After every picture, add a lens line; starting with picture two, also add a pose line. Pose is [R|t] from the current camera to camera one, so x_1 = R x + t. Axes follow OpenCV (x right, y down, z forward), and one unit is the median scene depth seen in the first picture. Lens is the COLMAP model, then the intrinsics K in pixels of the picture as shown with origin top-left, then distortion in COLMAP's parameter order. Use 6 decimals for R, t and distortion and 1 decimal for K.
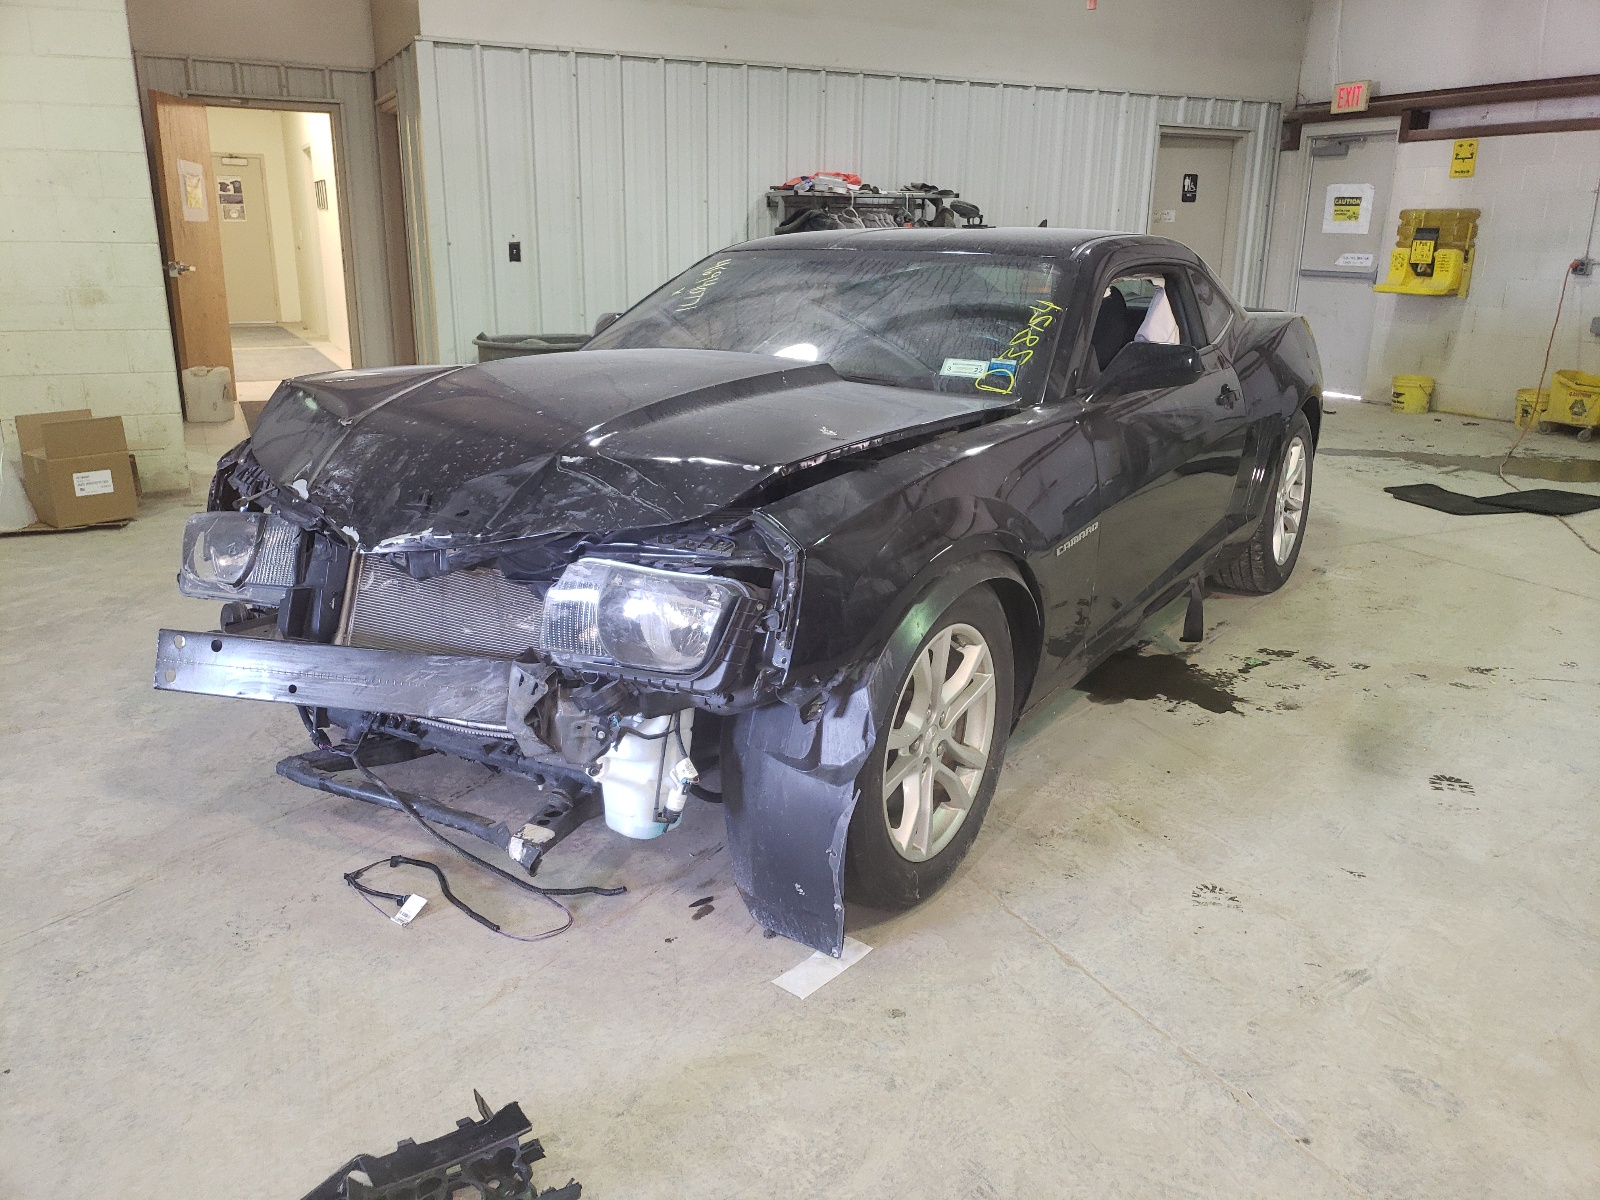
lens RADIAL K [[1232.0, 0, 793.4], [0, 1232.0, 595.2], [0, 0, 1]] dist [0.005452, 0.008185]
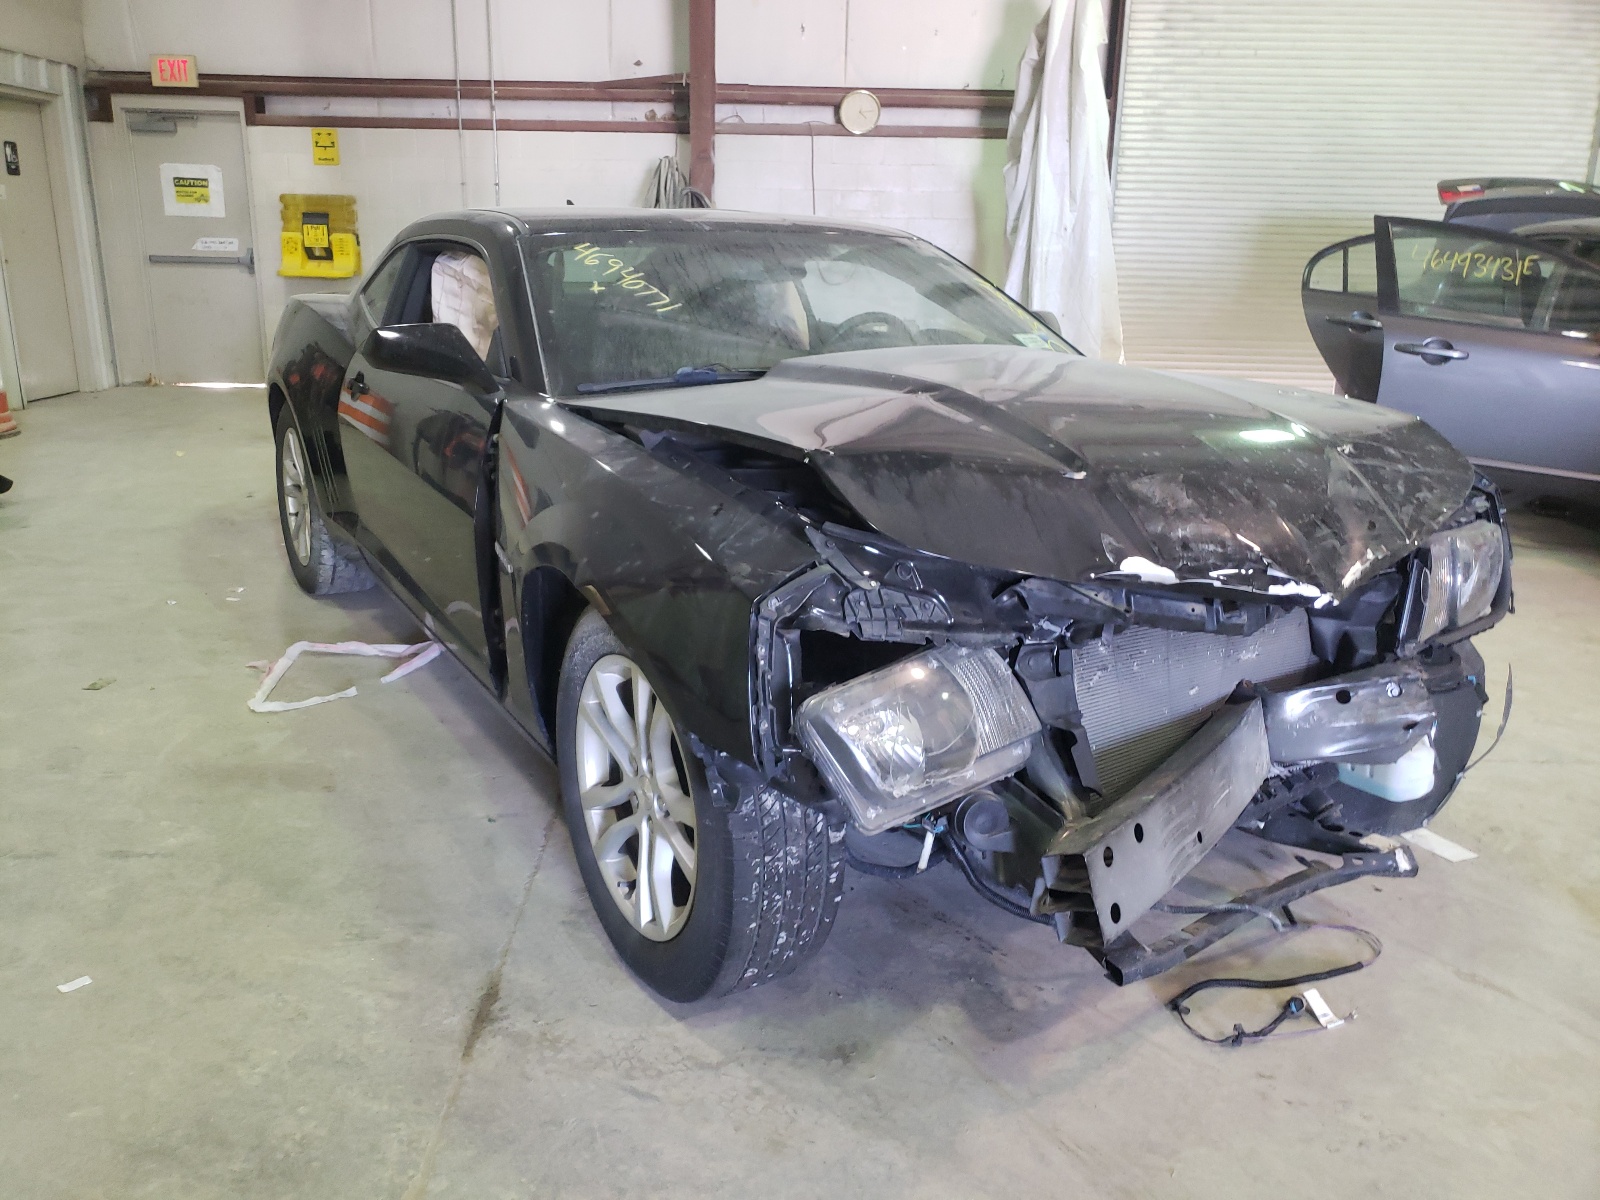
lens RADIAL K [[1232.0, 0, 793.4], [0, 1232.0, 595.2], [0, 0, 1]] dist [0.005452, 0.008185]
pose [[0.438067, -0.251545, 0.863031, -0.252579], [0.242097, 0.957593, 0.156220, -0.052980], [-0.865729, 0.140502, 0.480388, 0.192938]]
